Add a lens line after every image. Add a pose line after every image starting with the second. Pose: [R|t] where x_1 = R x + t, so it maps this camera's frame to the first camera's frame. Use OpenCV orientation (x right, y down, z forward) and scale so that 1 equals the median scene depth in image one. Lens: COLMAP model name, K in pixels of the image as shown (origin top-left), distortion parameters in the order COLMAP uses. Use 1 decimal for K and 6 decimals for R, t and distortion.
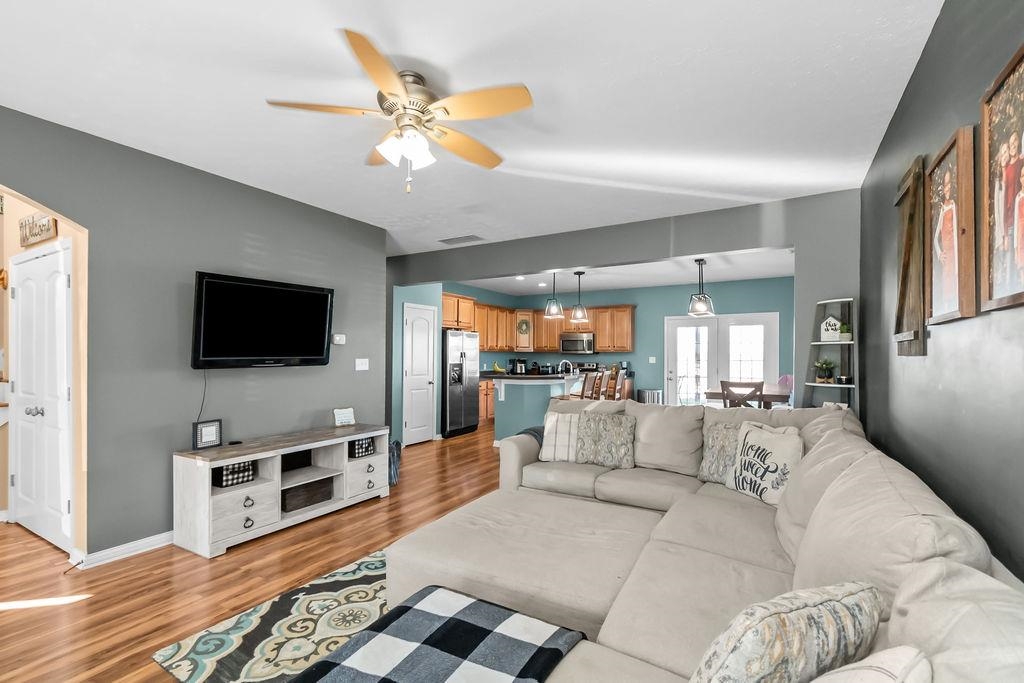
lens RADIAL K [[470.3, 0, 521.0], [0, 470.3, 358.8], [0, 0, 1]] dist [0.004094, -0.002085]
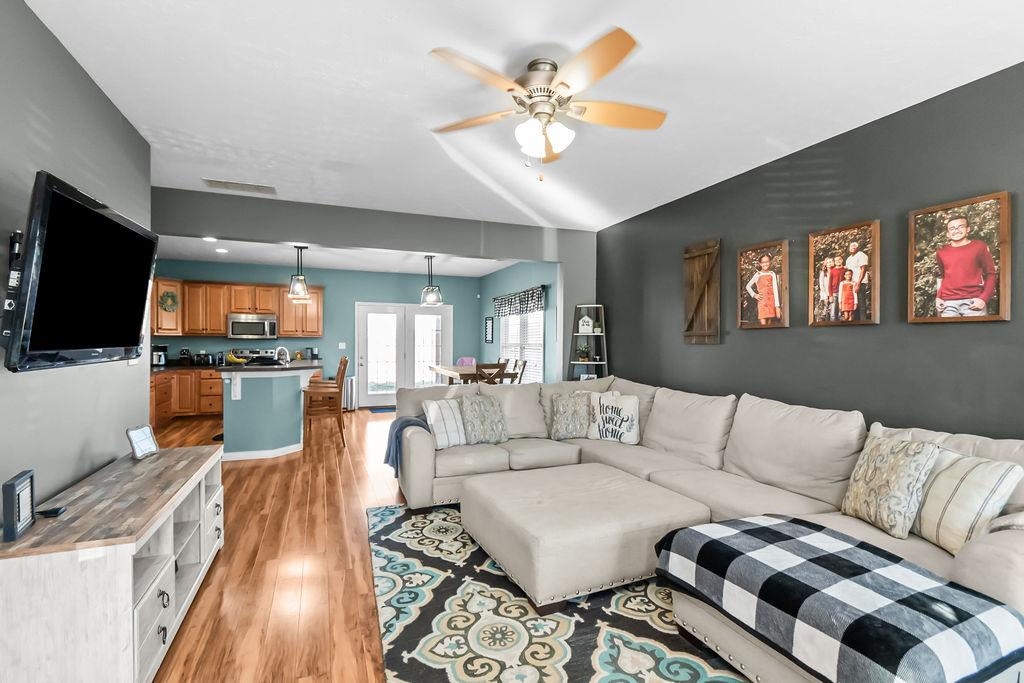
lens RADIAL K [[484.7, 0, 519.6], [0, 484.7, 346.9], [0, 0, 1]] dist [0.003064, -0.001335]
pose [[0.605271, -0.007064, 0.795988, -0.347304], [0.001577, 0.999969, 0.007676, -0.002872], [-0.796018, -0.003391, 0.605263, 0.132033]]
